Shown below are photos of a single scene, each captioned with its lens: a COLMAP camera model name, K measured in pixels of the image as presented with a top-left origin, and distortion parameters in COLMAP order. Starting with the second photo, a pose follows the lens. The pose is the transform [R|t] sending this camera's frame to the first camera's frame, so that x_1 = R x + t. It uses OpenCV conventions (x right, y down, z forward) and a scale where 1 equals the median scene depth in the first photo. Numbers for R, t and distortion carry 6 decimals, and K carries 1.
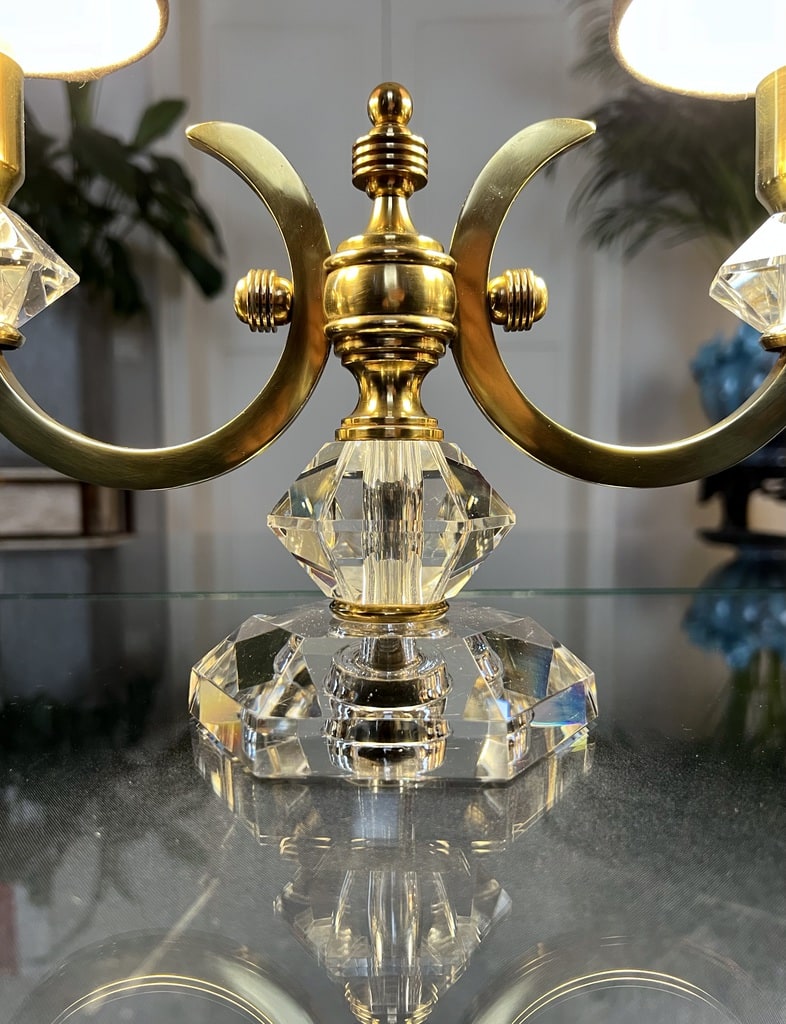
lens RADIAL K [[848.6, 0, 392.2], [0, 848.6, 537.6], [0, 0, 1]] dist [0.010656, 0.005815]
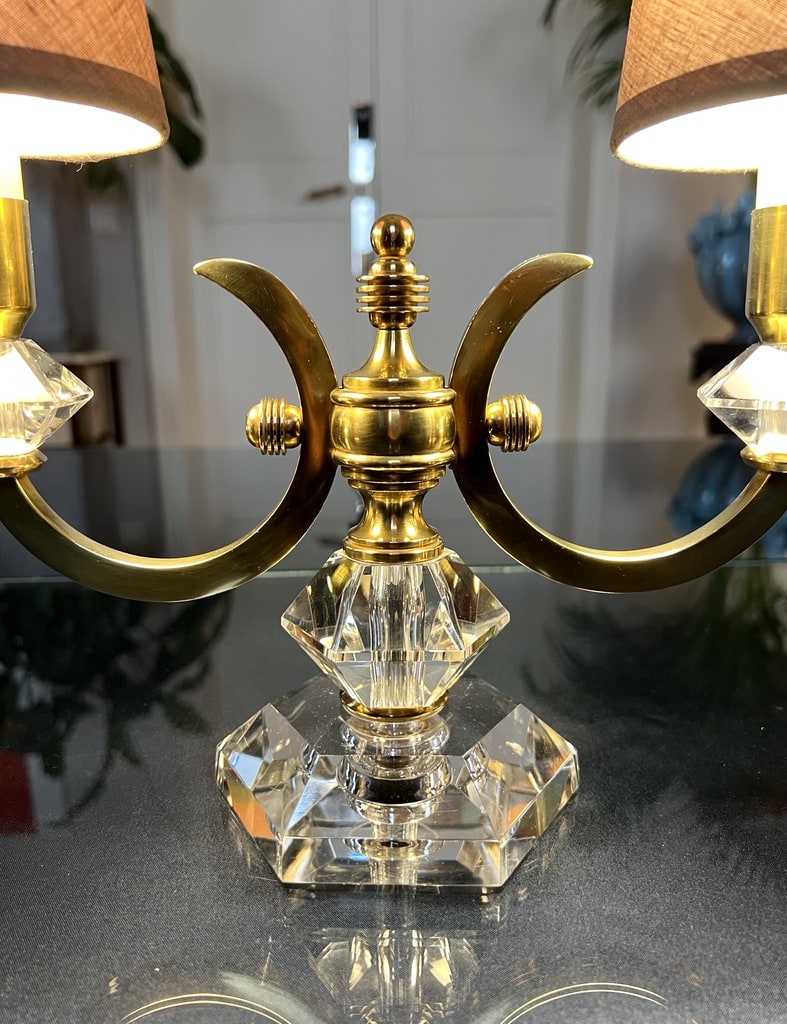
lens RADIAL K [[848.6, 0, 392.7], [0, 848.6, 537.6], [0, 0, 1]] dist [0.010656, 0.005815]
pose [[0.999876, -0.010177, 0.011977, -0.017936], [0.008167, 0.987522, 0.157268, -0.311394], [-0.013428, -0.157151, 0.987483, -0.069696]]
